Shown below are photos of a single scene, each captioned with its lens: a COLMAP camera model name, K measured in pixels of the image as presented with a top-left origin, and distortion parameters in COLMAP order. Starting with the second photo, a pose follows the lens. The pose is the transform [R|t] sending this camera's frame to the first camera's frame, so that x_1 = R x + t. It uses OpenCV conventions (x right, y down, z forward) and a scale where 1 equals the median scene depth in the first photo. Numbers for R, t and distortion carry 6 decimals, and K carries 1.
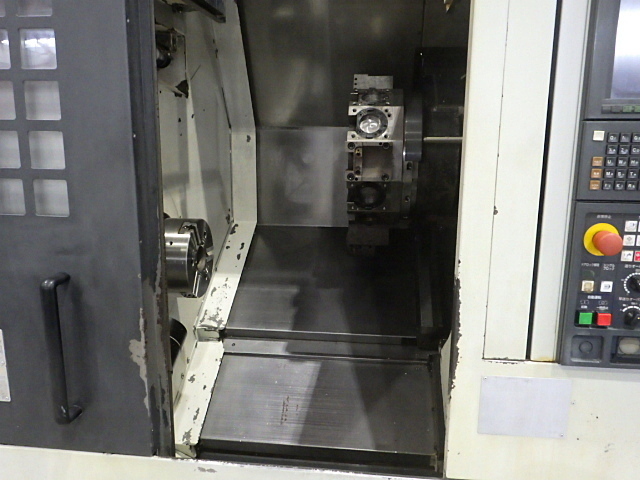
lens RADIAL K [[534.7, 0, 320.0], [0, 534.7, 240.0], [0, 0, 1]] dist [-0.002863, 0.001462]
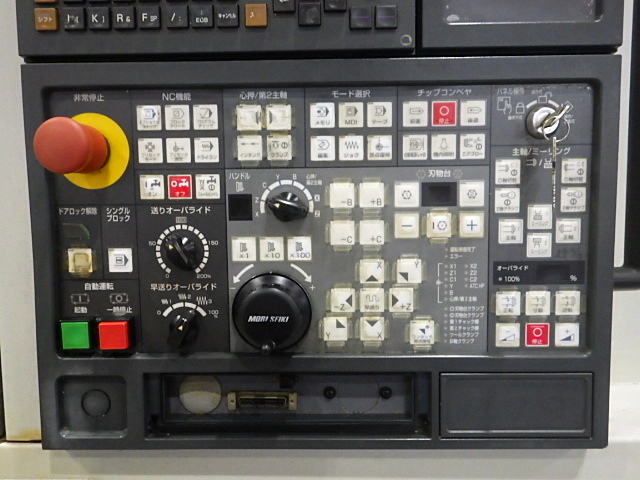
lens RADIAL K [[534.7, 0, 320.0], [0, 534.7, 240.0], [0, 0, 1]] dist [-0.002863, 0.001462]
pose [[0.993847, -0.022576, 0.108440, 0.645784], [0.035936, 0.991770, -0.122883, 0.129545], [-0.104773, 0.126024, 0.986479, 0.535944]]
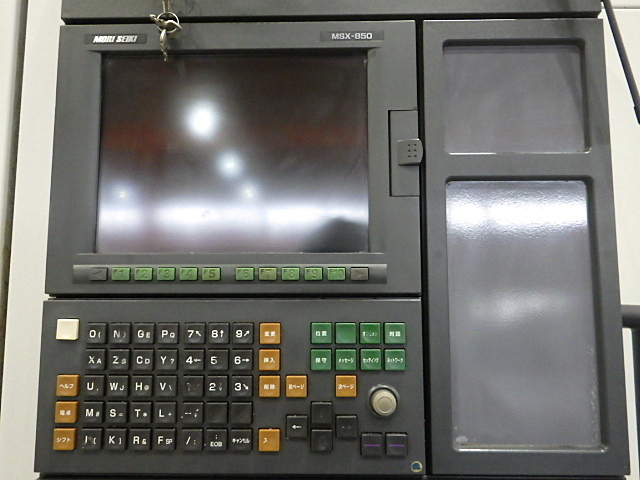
lens RADIAL K [[534.7, 0, 320.0], [0, 534.7, 240.0], [0, 0, 1]] dist [-0.002863, 0.001462]
pose [[0.994435, 0.008809, 0.104980, 0.639631], [0.024308, 0.950423, -0.310007, -0.110193], [-0.102506, 0.310834, 0.944921, 0.474707]]
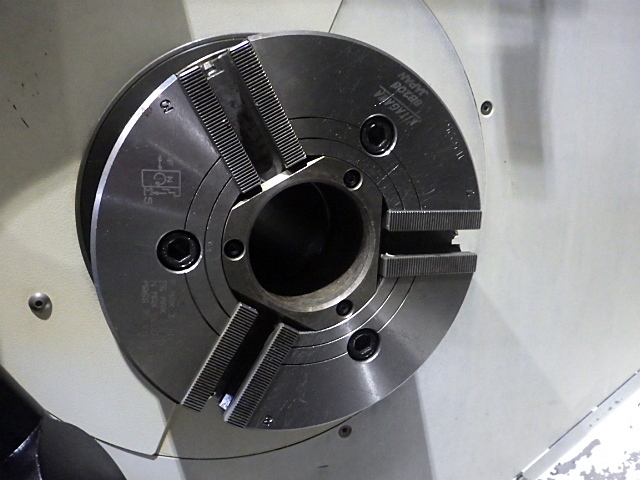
lens RADIAL K [[534.7, 0, 320.0], [0, 534.7, 240.0], [0, 0, 1]] dist [-0.002863, 0.001462]
pose [[0.453214, 0.195167, -0.869774, -0.075607], [-0.170619, 0.976690, 0.130253, 0.007980], [0.874921, 0.089367, 0.475948, 1.372086]]
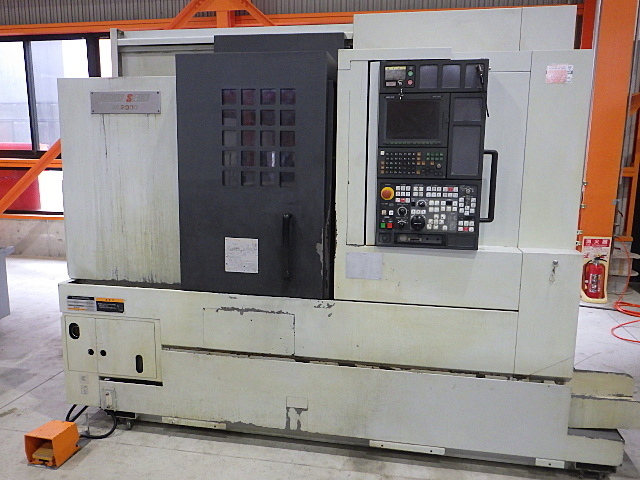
lens RADIAL K [[534.7, 0, 320.0], [0, 534.7, 240.0], [0, 0, 1]] dist [-0.002863, 0.001462]
pose [[0.997596, 0.017531, -0.067047, 0.369494], [-0.019935, 0.999176, -0.035364, 0.307472], [0.066372, 0.036616, 0.997123, -1.506527]]
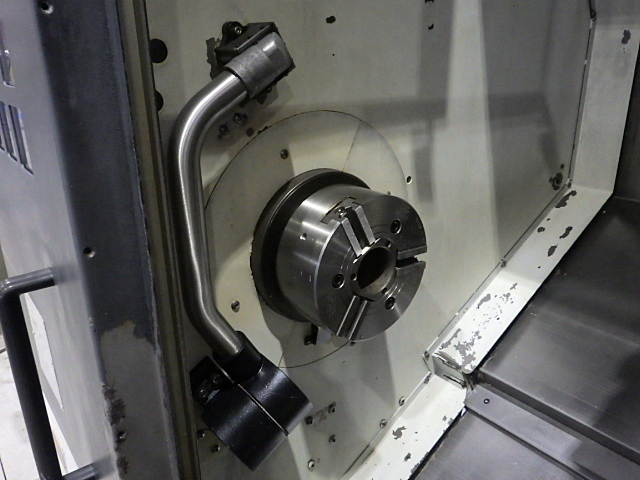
lens RADIAL K [[534.7, 0, 320.0], [0, 534.7, 240.0], [0, 0, 1]] dist [-0.002863, 0.001462]
pose [[0.702380, 0.227024, -0.674627, 0.128437], [-0.122239, 0.972165, 0.199883, -0.140439], [0.701227, -0.057928, 0.710581, 0.895739]]
